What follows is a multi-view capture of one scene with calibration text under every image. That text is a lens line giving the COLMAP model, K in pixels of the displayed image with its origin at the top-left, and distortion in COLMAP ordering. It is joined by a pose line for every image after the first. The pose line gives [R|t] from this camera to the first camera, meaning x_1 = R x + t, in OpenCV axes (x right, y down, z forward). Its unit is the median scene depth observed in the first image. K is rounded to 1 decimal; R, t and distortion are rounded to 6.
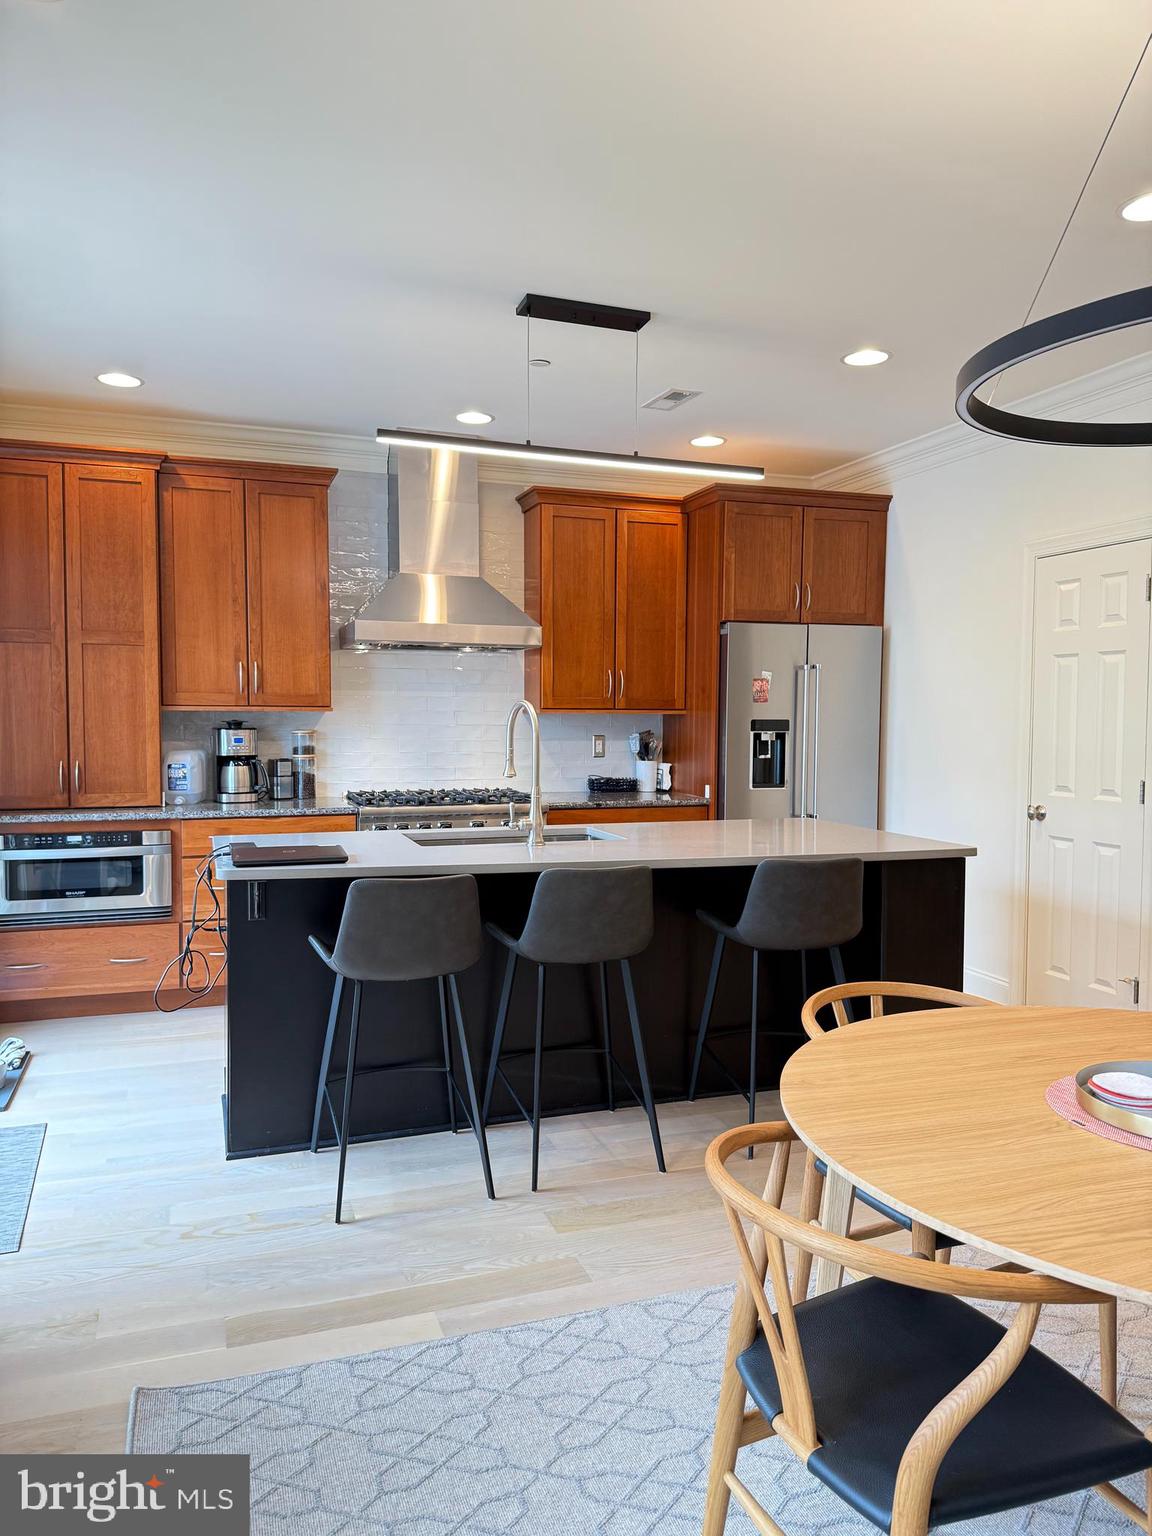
lens RADIAL K [[1068.6, 0, 580.8], [0, 1068.6, 774.7], [0, 0, 1]] dist [0.163603, -0.329547]
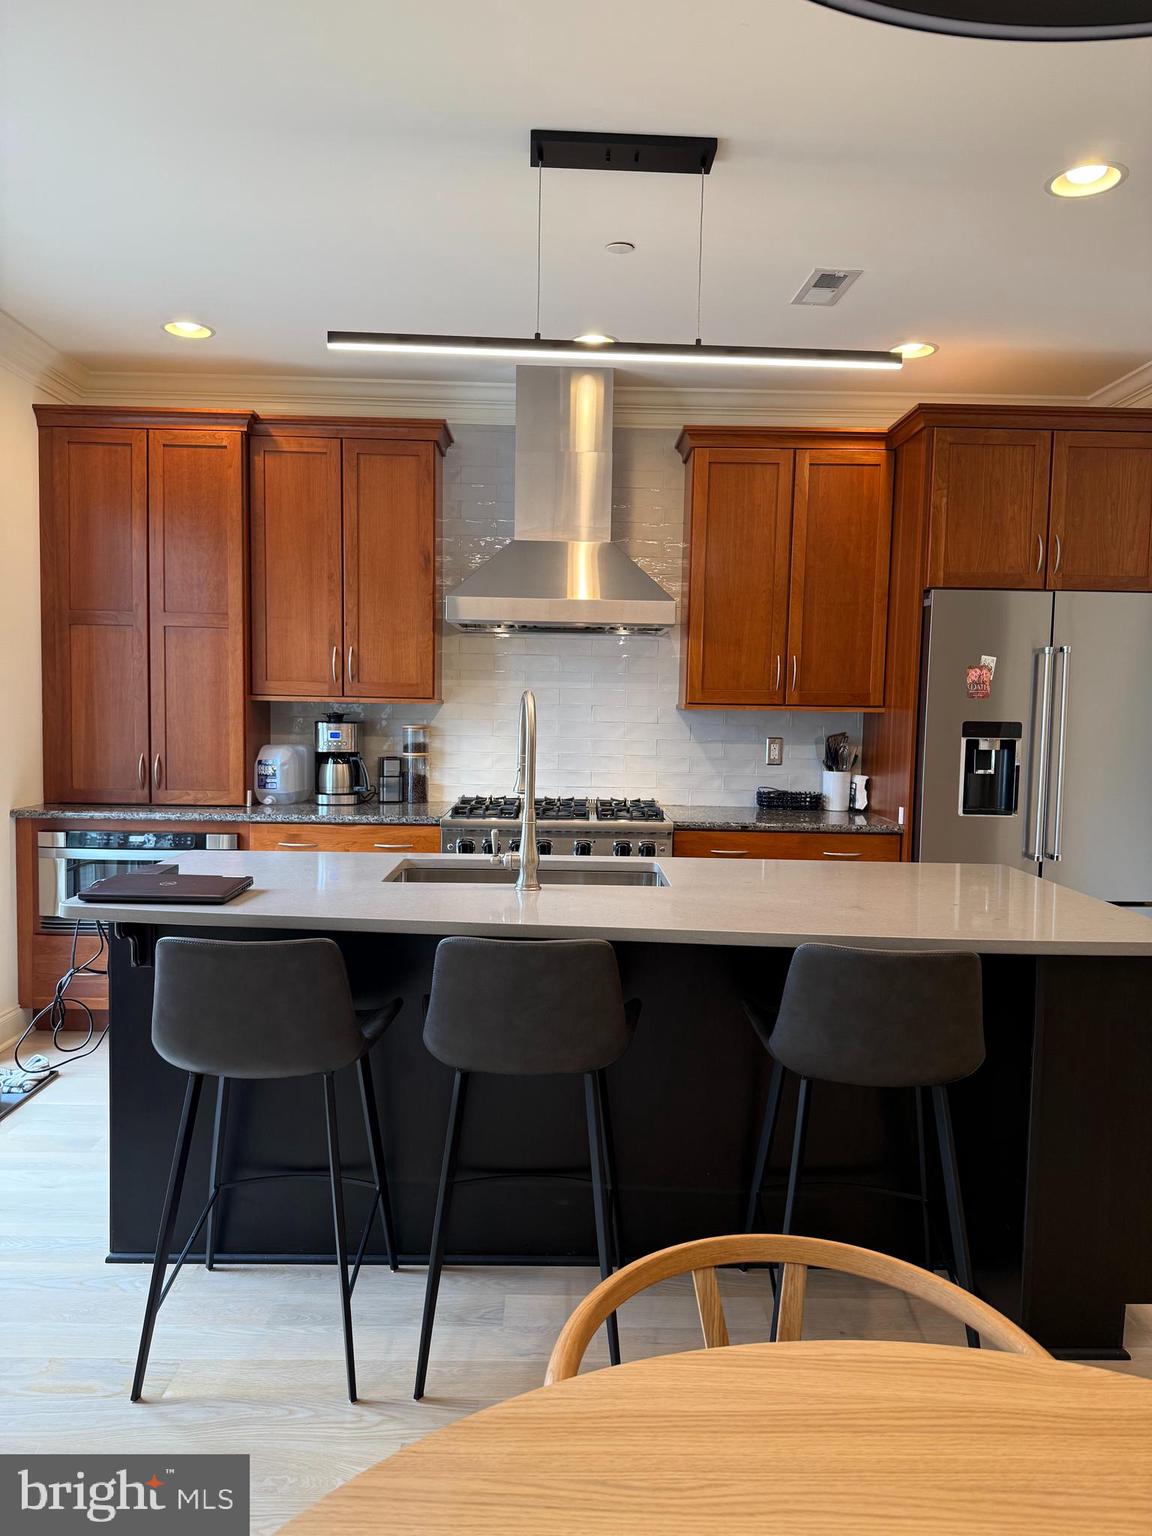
lens RADIAL K [[1081.1, 0, 581.0], [0, 1081.1, 775.2], [0, 0, 1]] dist [0.039483, -0.041210]
pose [[0.948651, 0.033731, -0.314522, 0.151364], [-0.032292, 0.999431, 0.009785, -0.013677], [0.314673, 0.000874, 0.949200, 0.217182]]
